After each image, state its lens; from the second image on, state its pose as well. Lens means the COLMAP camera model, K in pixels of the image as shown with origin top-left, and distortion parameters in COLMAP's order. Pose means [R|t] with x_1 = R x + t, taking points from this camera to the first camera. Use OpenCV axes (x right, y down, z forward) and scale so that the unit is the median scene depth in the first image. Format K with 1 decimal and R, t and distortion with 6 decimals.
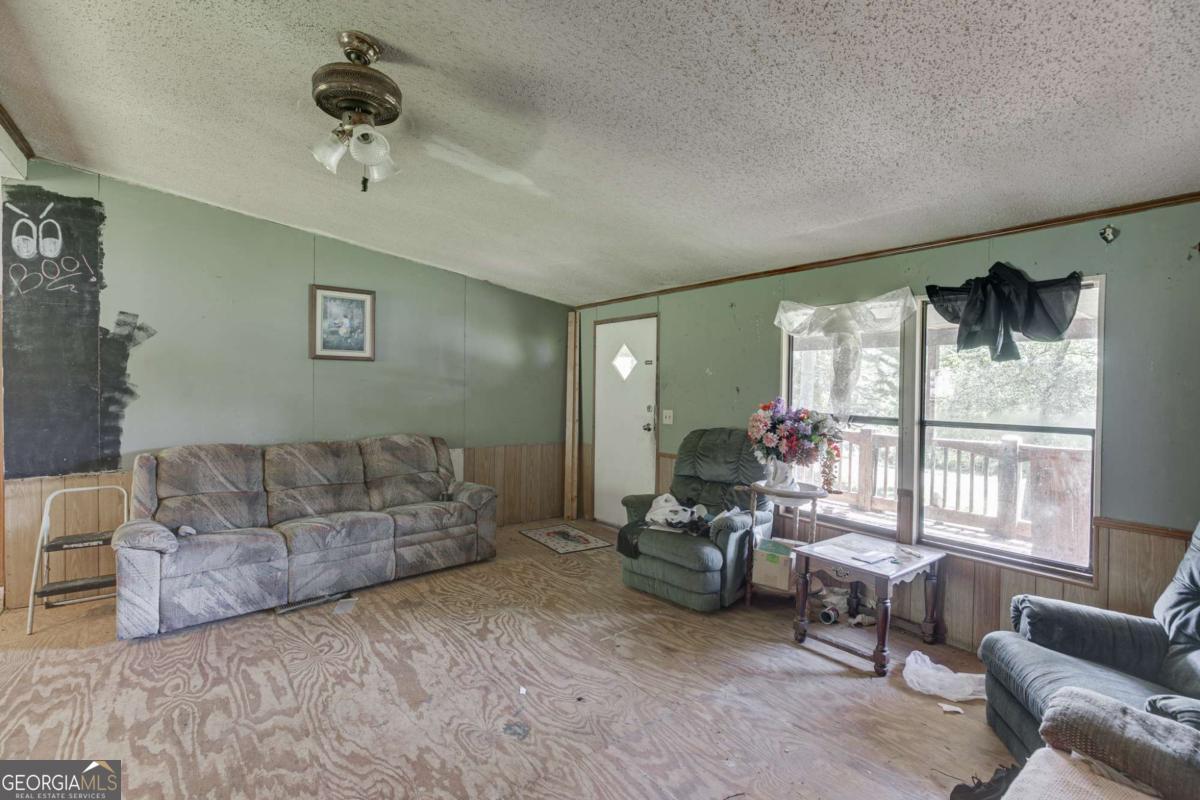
lens RADIAL K [[541.6, 0, 598.7], [0, 541.6, 390.5], [0, 0, 1]] dist [-0.015250, 0.006610]
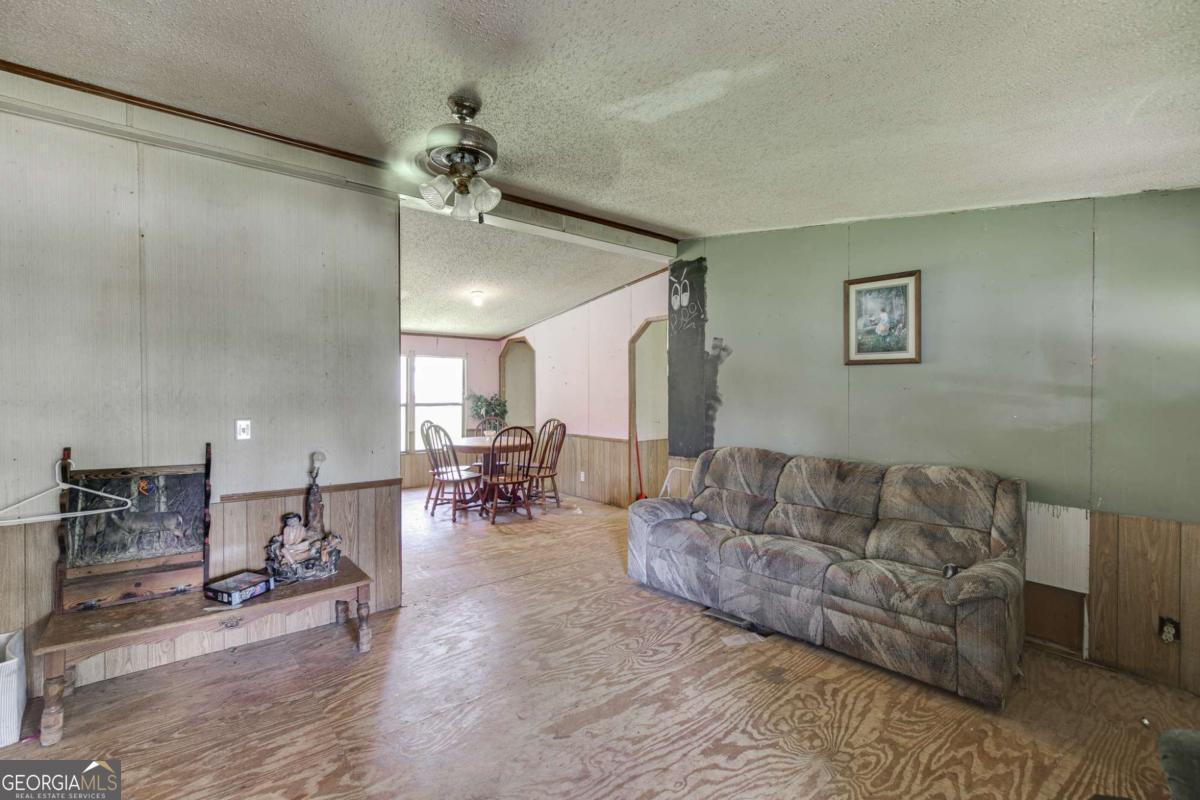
lens RADIAL K [[541.6, 0, 598.1], [0, 541.6, 392.0], [0, 0, 1]] dist [-0.015250, 0.006610]
pose [[0.035560, -0.005398, -0.999353, 0.404524], [-0.014396, 0.999879, -0.005913, -0.004571], [0.999264, 0.014597, 0.035478, 0.684349]]
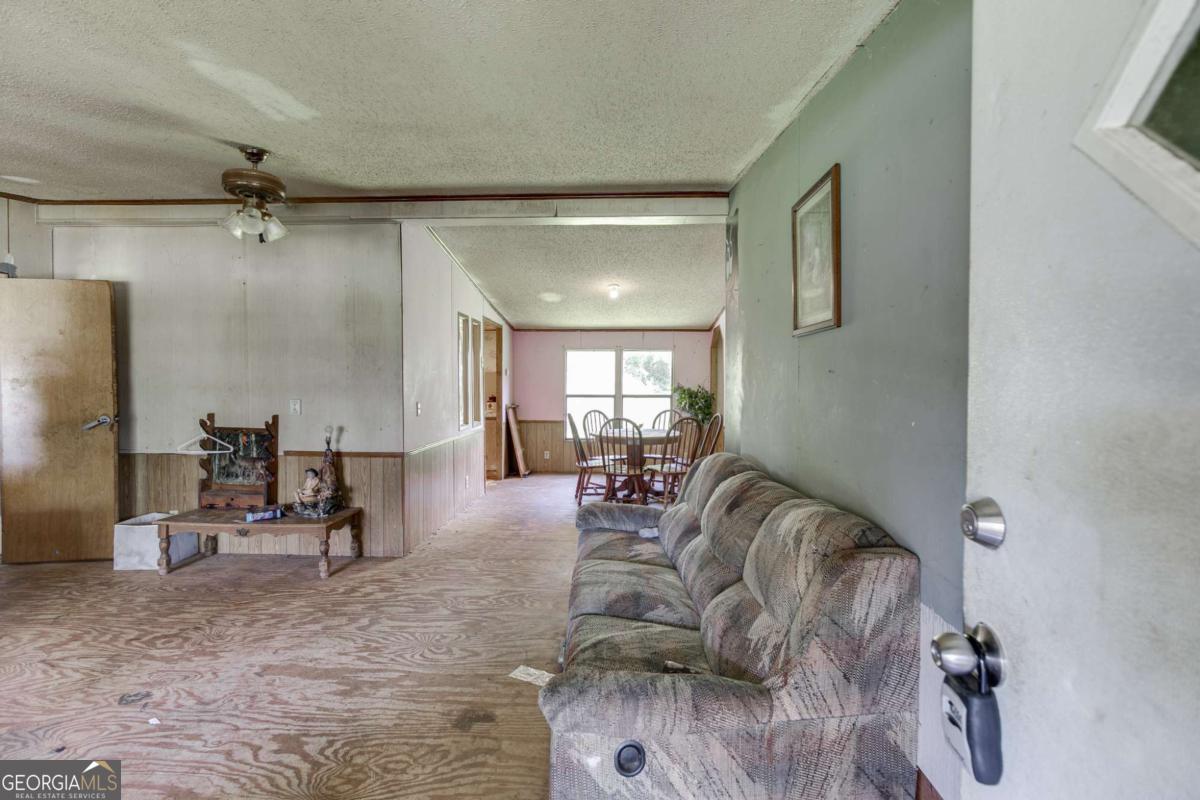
lens RADIAL K [[541.6, 0, 599.4], [0, 541.6, 392.7], [0, 0, 1]] dist [-0.015250, 0.006610]
pose [[-0.642862, 0.002063, -0.765979, 0.044351], [-0.018070, 0.999677, 0.017857, -0.009636], [0.765769, 0.025321, -0.642617, 1.463529]]
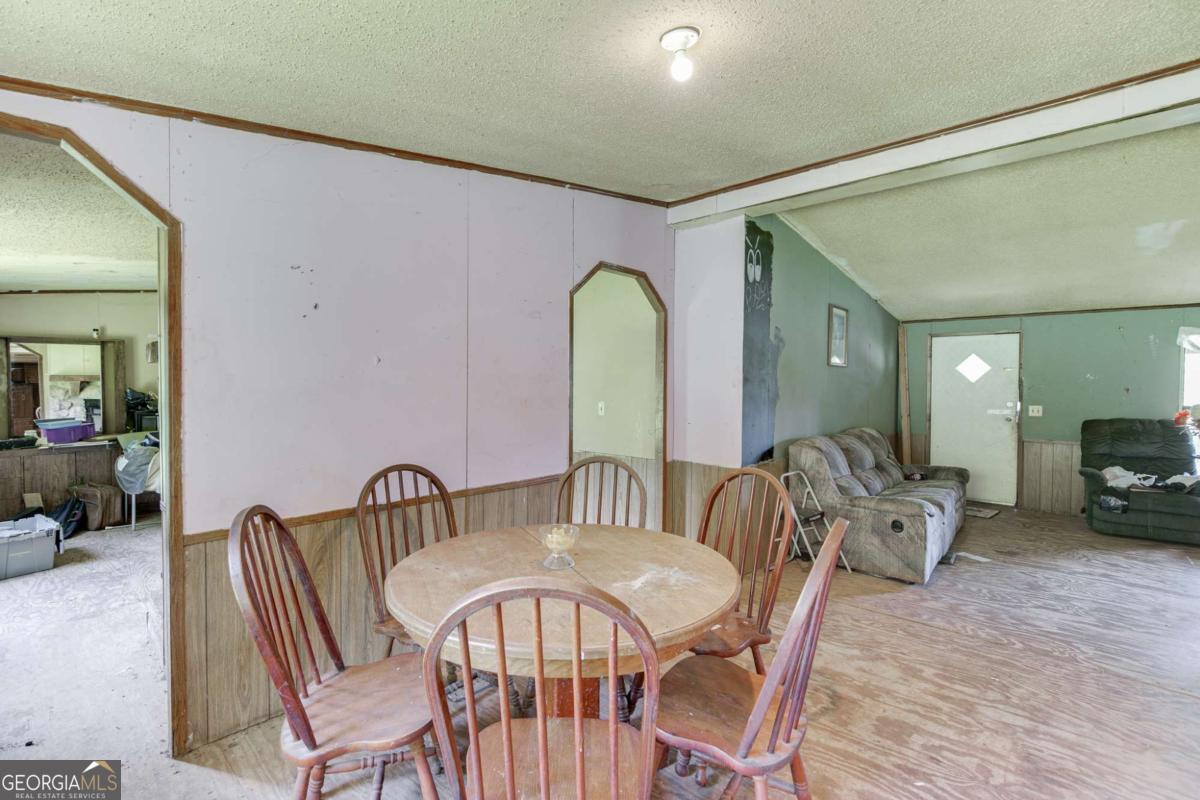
lens RADIAL K [[541.6, 0, 598.0], [0, 541.6, 391.0], [0, 0, 1]] dist [-0.015250, 0.006610]
pose [[0.985531, -0.003076, 0.169469, -1.503620], [0.002264, 0.999985, 0.004988, -0.010063], [-0.169481, -0.004532, 0.985523, -0.122020]]
